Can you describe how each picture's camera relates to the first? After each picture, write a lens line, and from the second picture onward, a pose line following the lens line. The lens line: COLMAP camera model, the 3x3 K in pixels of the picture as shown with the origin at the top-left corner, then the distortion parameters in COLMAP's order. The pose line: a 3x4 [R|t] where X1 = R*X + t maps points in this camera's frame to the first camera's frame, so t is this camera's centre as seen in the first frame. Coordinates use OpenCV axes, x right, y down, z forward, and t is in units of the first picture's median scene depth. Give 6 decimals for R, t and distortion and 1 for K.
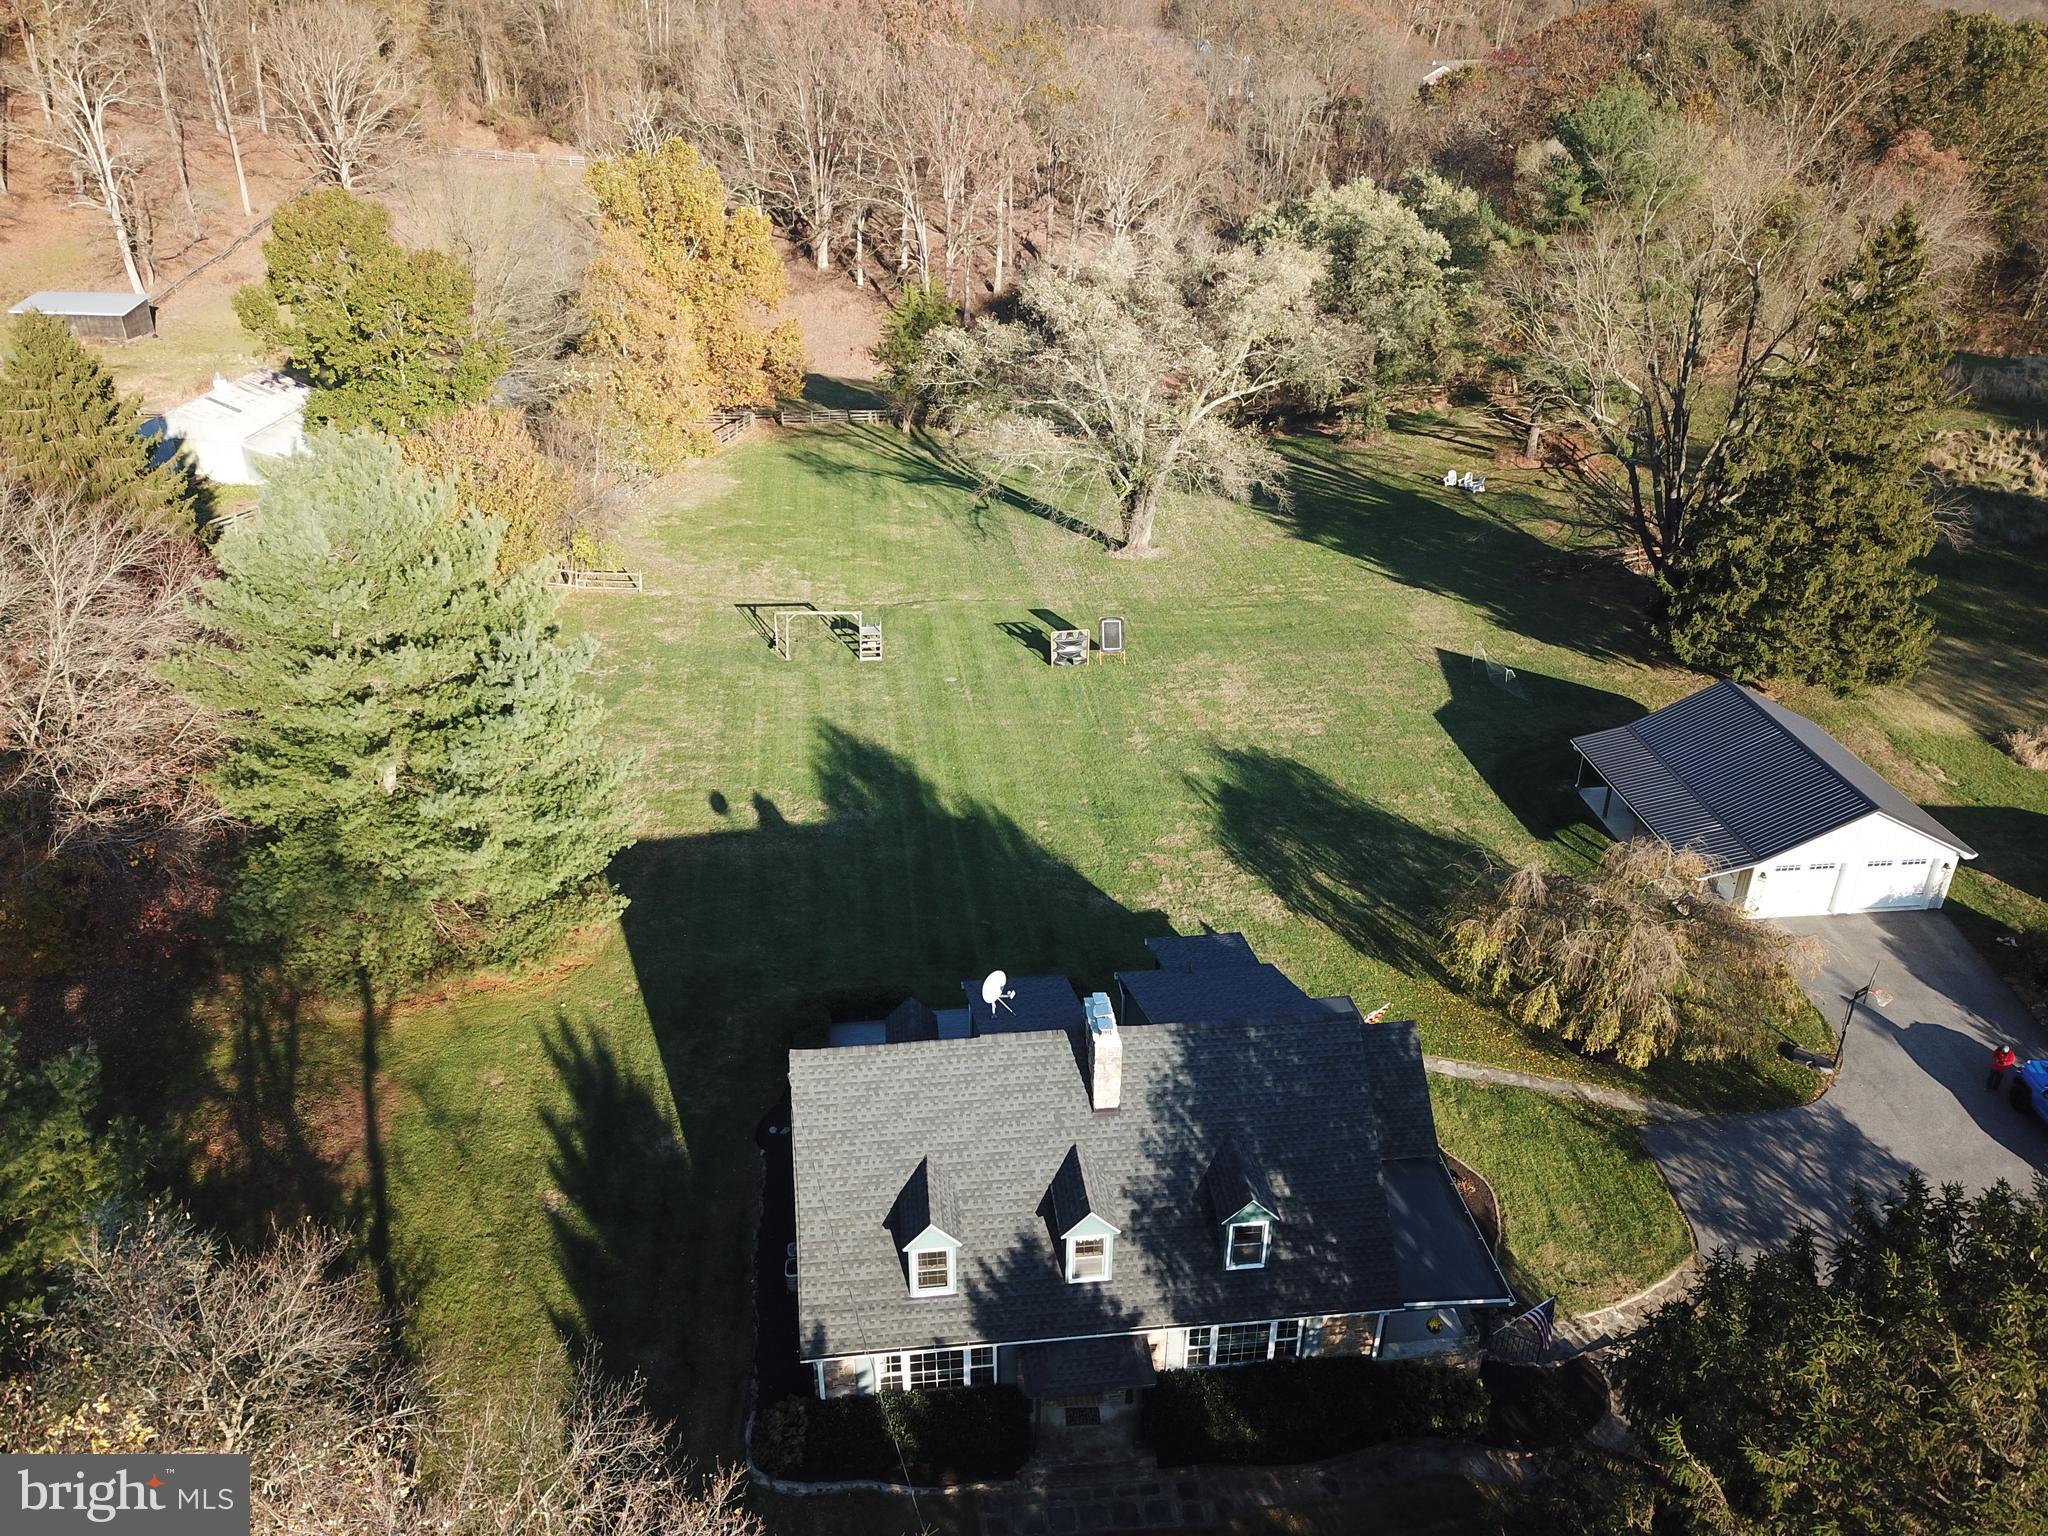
lens RADIAL K [[1529.8, 0, 1026.5], [0, 1529.8, 783.8], [0, 0, 1]] dist [0.025844, -0.056136]
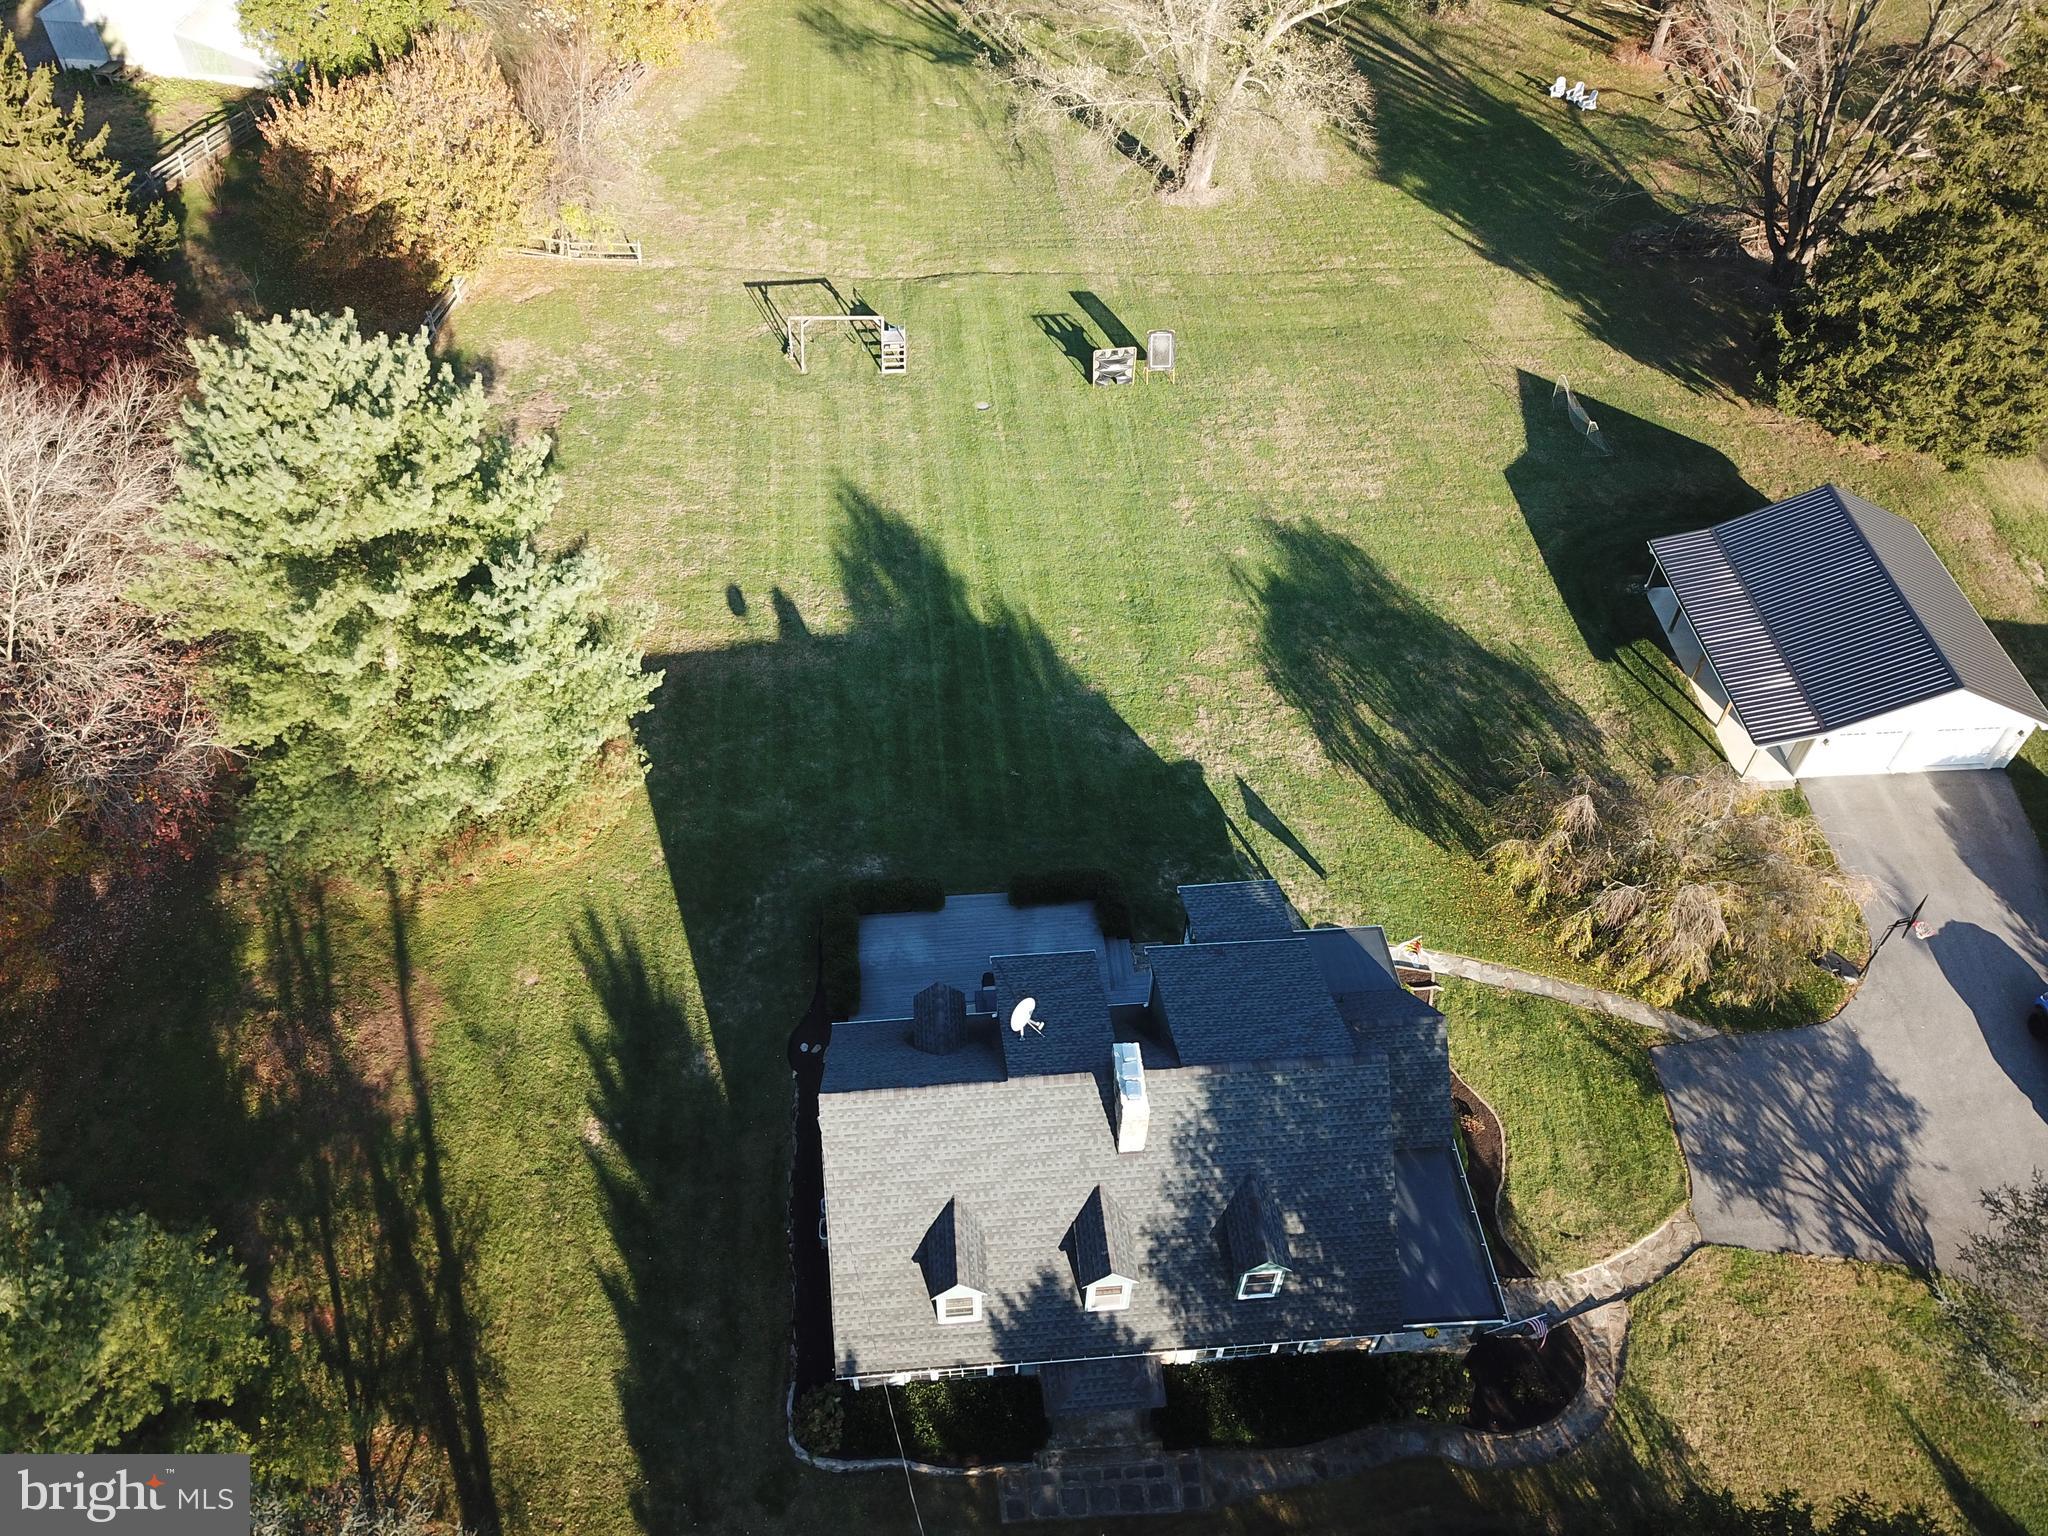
lens RADIAL K [[1548.6, 0, 1031.1], [0, 1548.6, 777.1], [0, 0, 1]] dist [0.006062, -0.003168]
pose [[0.999562, 0.028086, -0.009371, -0.008420], [-0.023411, 0.943492, 0.330568, -0.268767], [0.018126, -0.330203, 0.943736, 0.080528]]
